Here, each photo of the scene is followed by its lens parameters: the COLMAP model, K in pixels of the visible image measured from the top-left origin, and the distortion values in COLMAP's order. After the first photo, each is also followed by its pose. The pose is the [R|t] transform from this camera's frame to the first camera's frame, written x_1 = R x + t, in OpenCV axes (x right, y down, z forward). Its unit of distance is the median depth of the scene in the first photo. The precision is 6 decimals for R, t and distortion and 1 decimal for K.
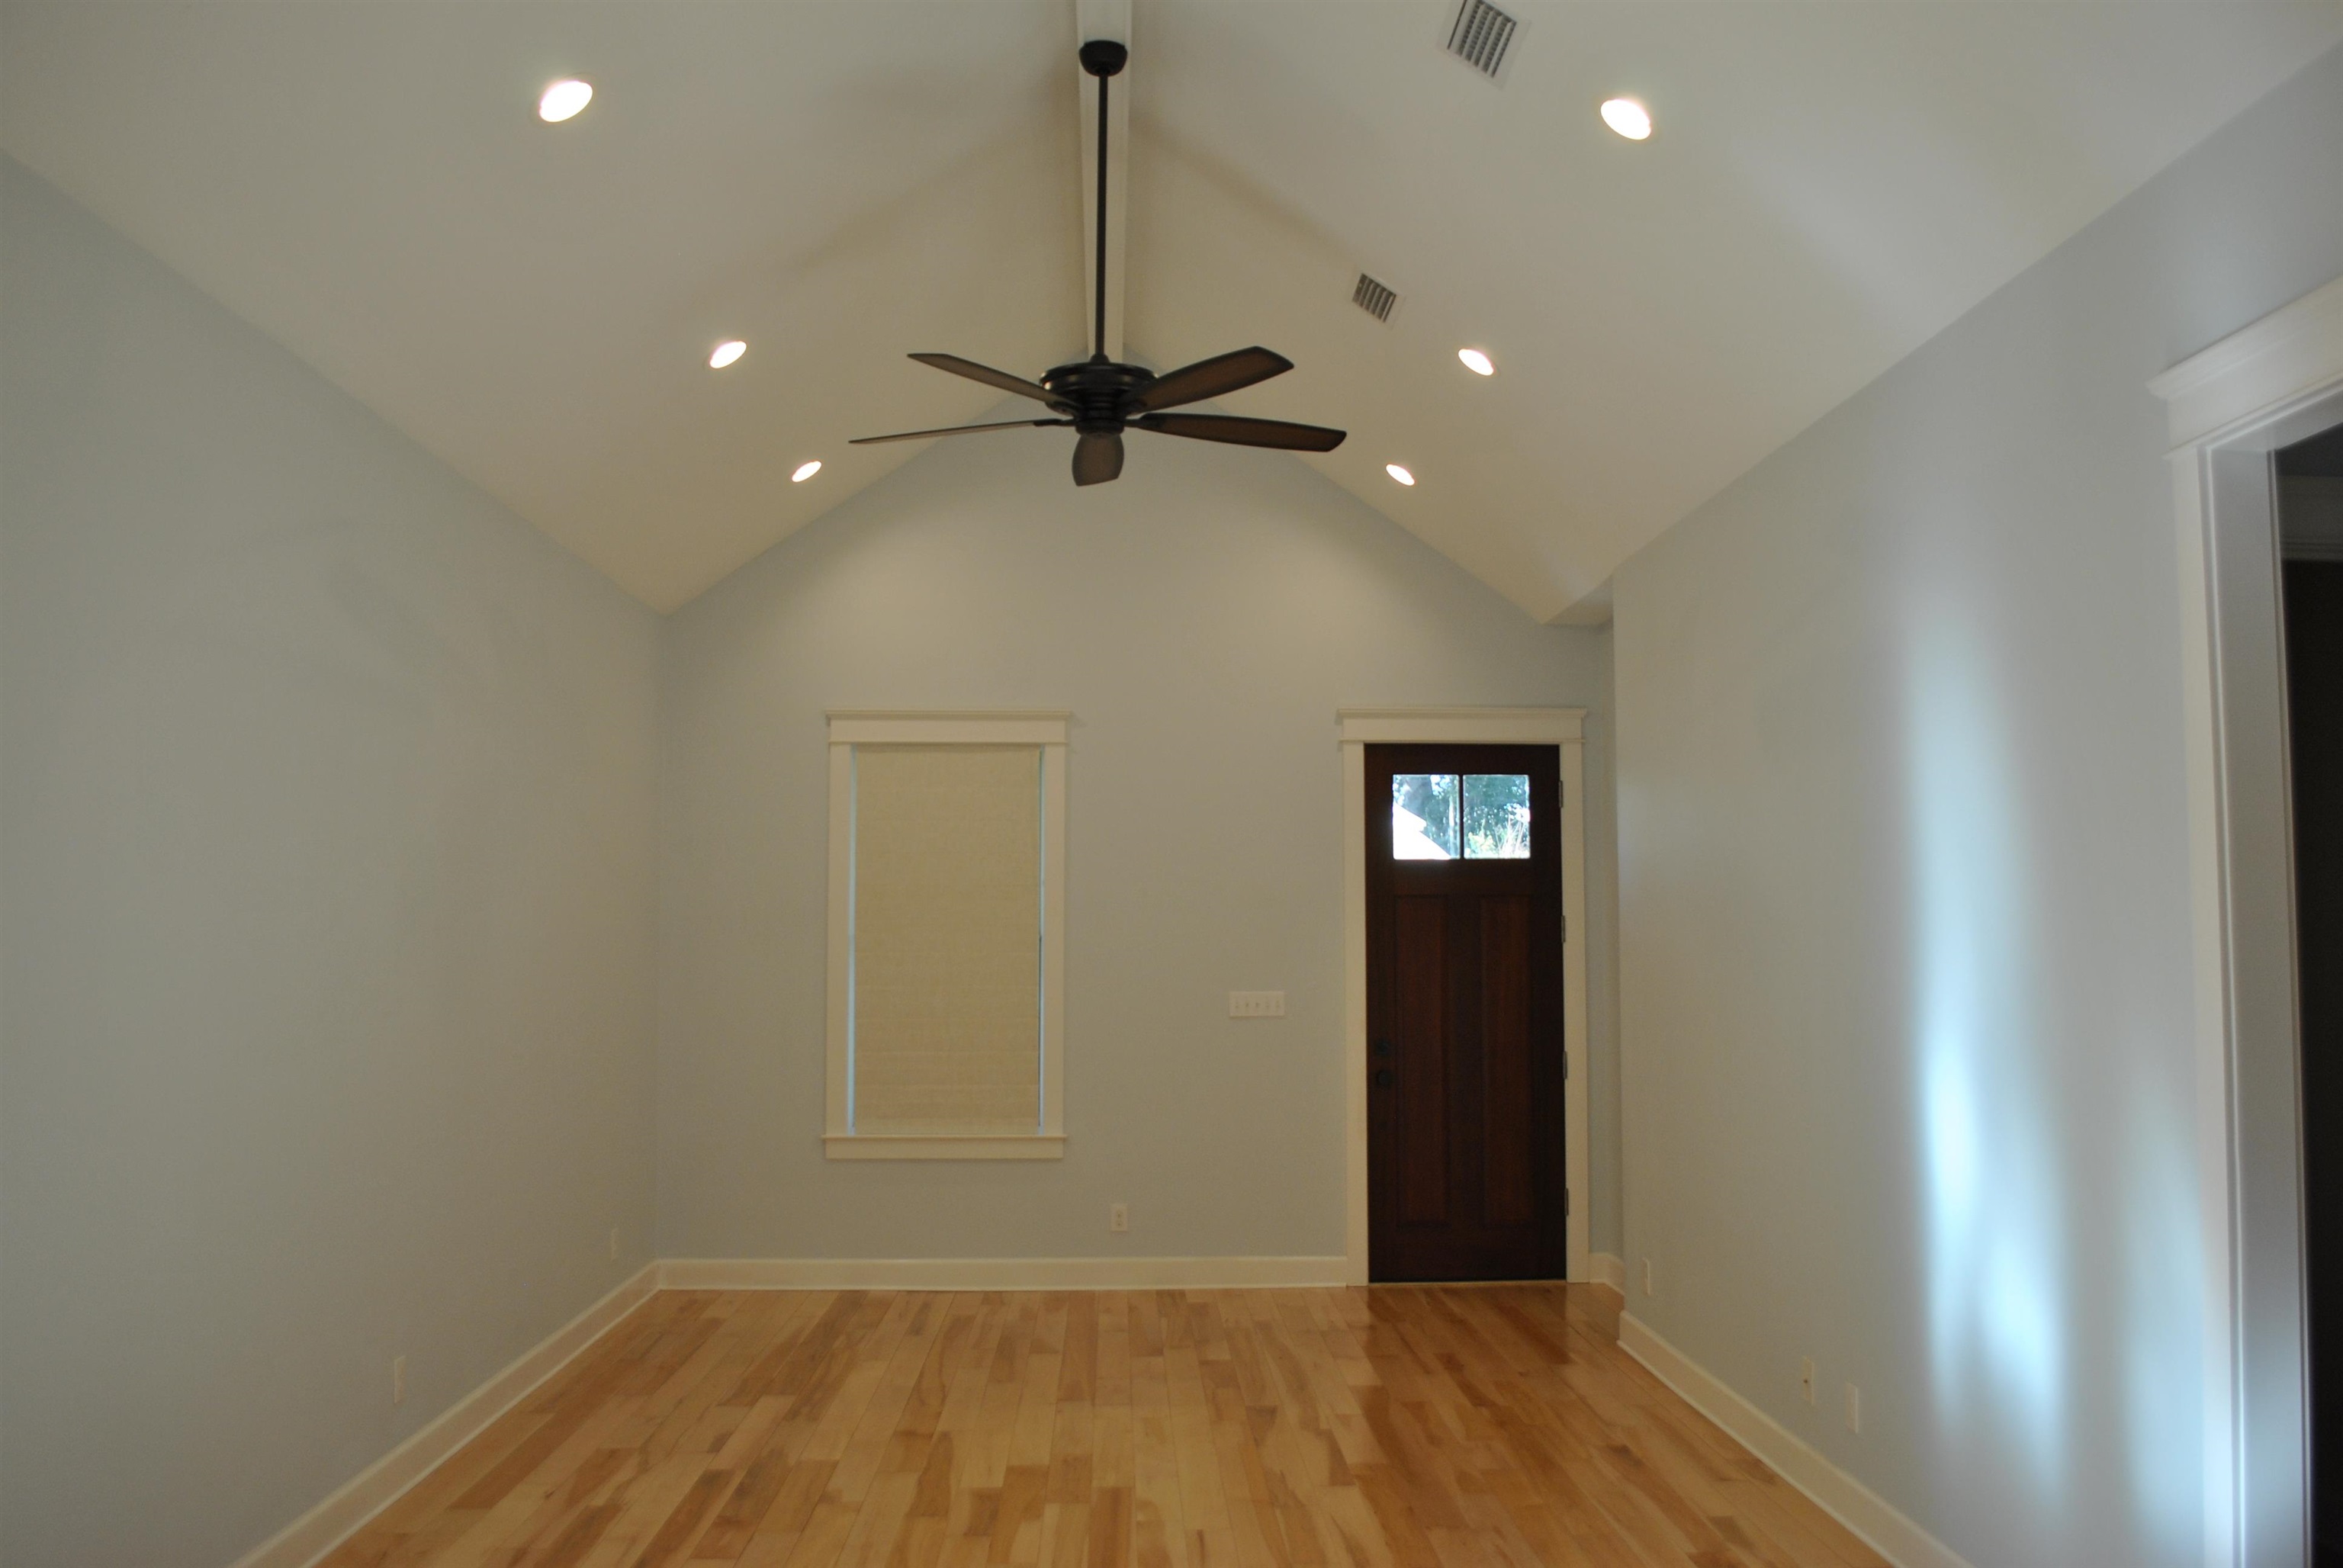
lens RADIAL K [[1850.7, 0, 1171.5], [0, 1850.7, 784.0], [0, 0, 1]] dist [-0.085047, 0.012806]
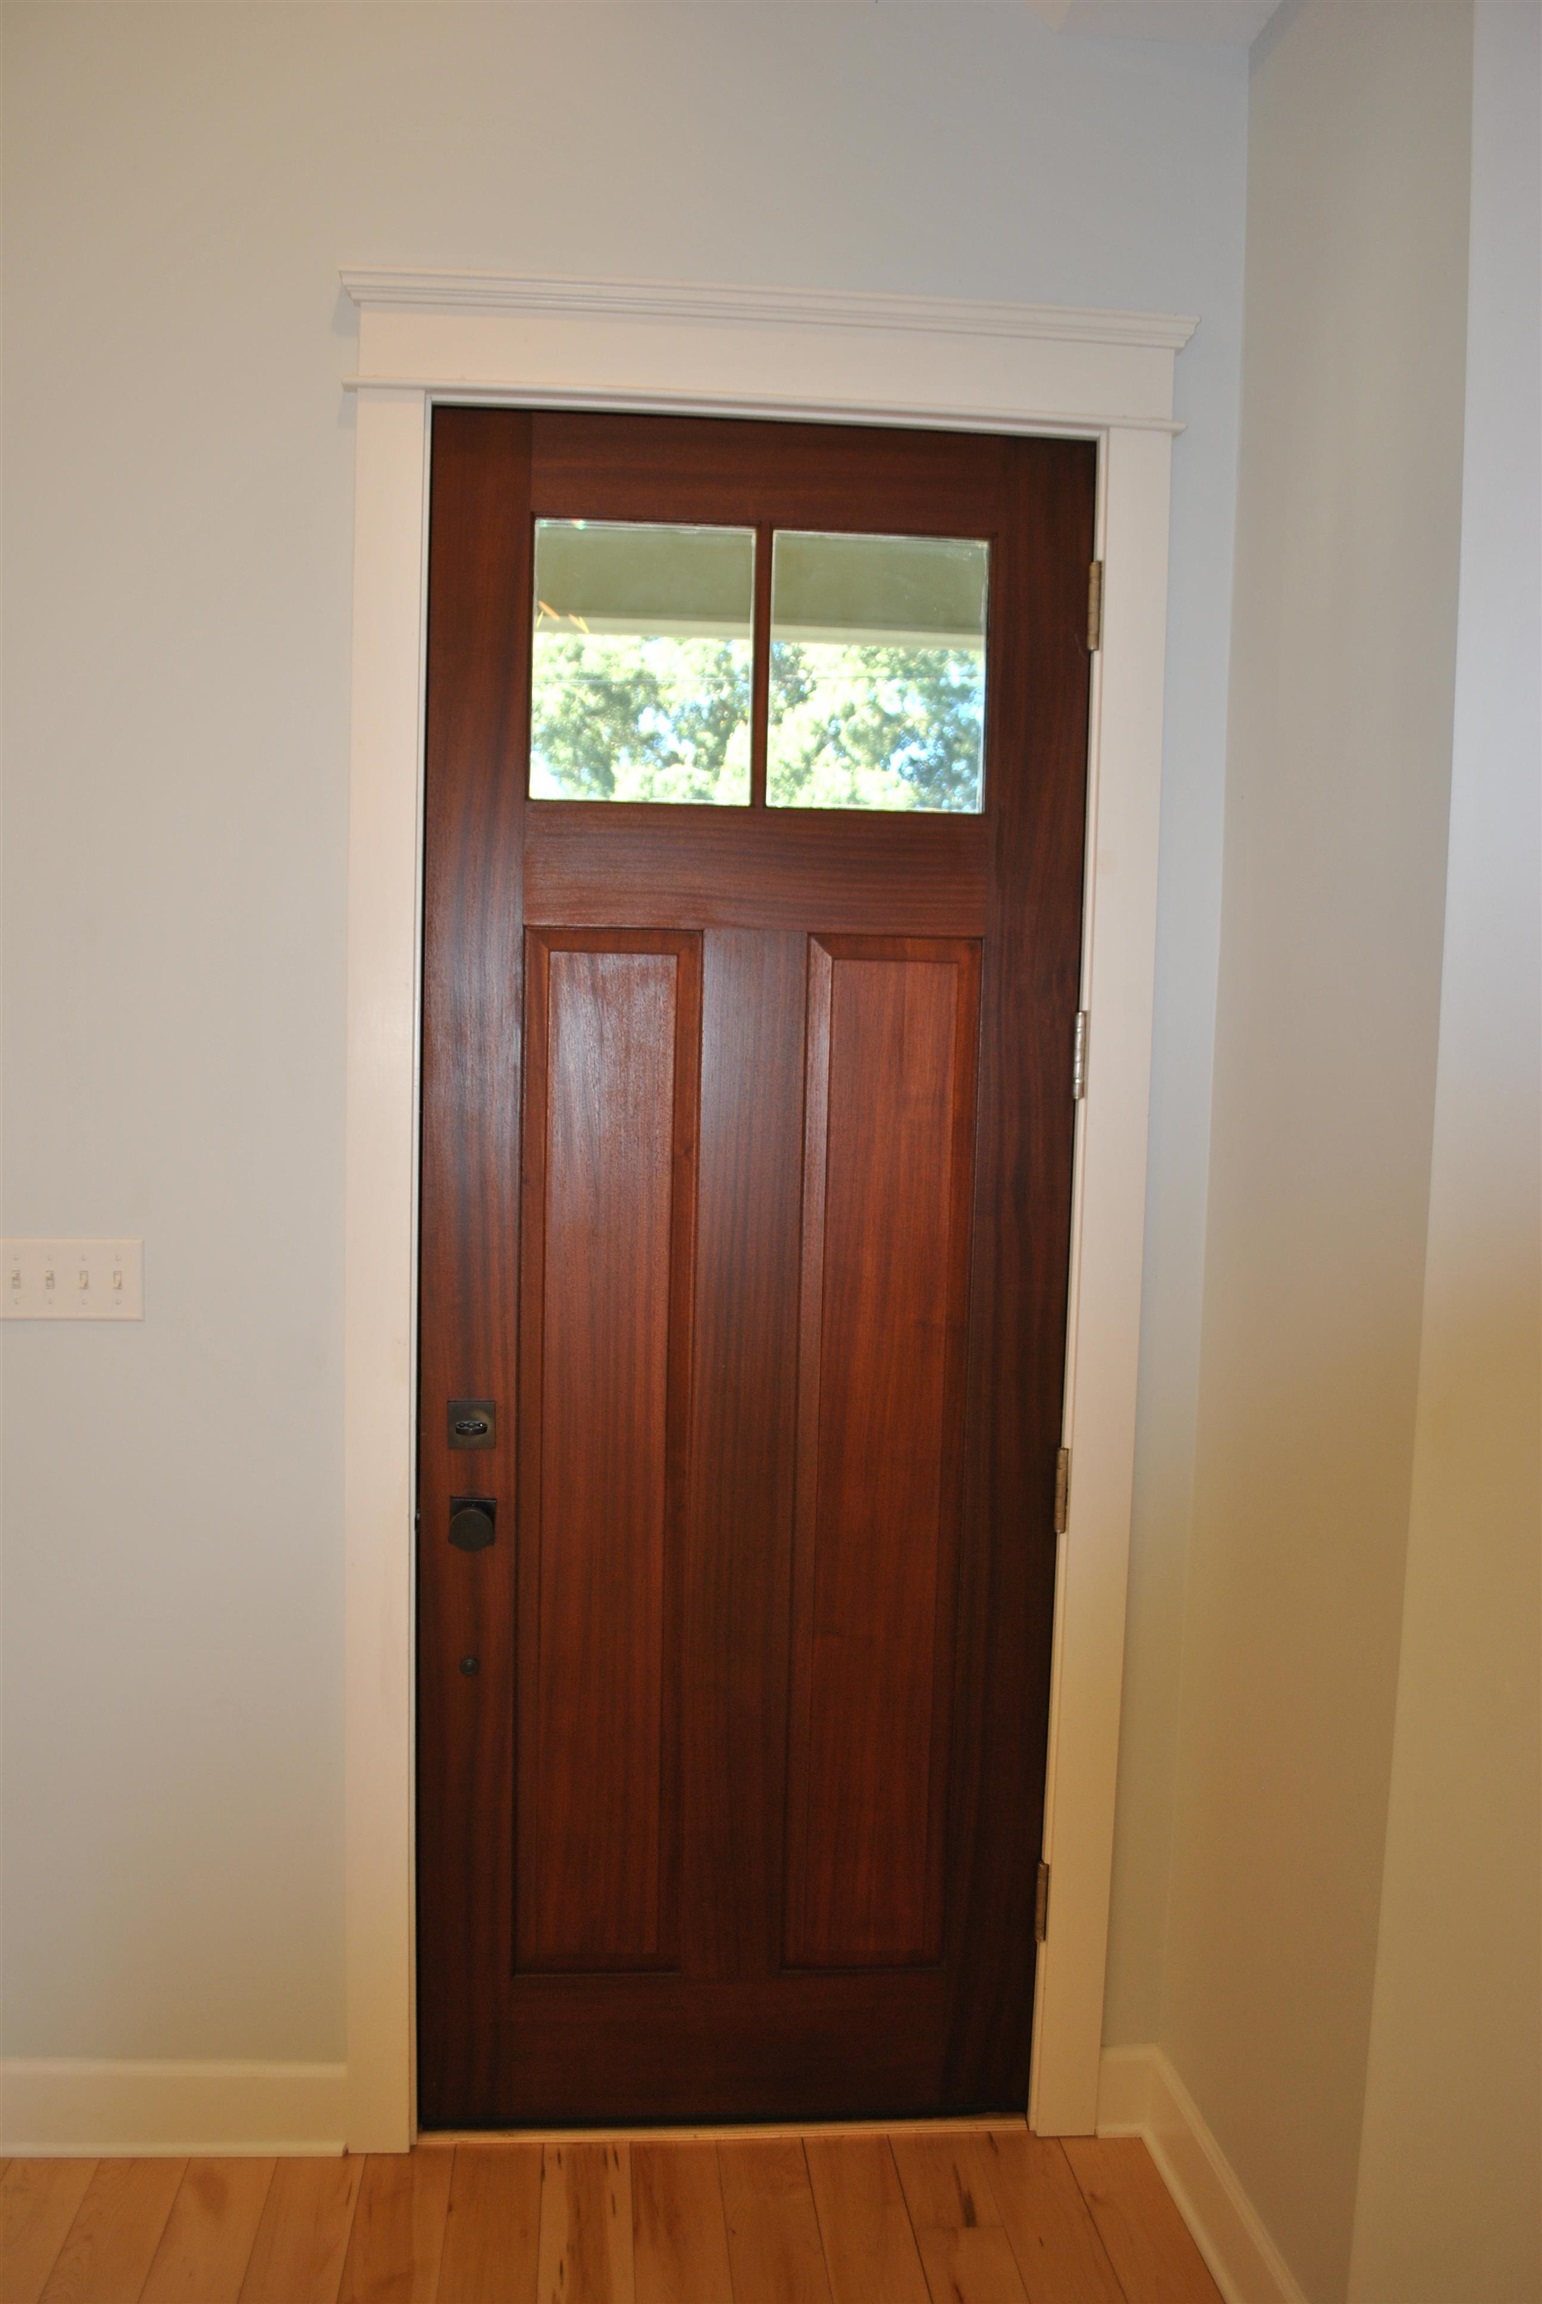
lens RADIAL K [[1819.9, 0, 694.0], [0, 1819.9, 1147.9], [0, 0, 1]] dist [-0.085047, 0.012806]
pose [[0.998878, 0.022232, 0.041809, 0.136348], [-0.028513, 0.987311, 0.156217, 0.049106], [-0.037805, -0.157234, 0.986838, 0.702346]]
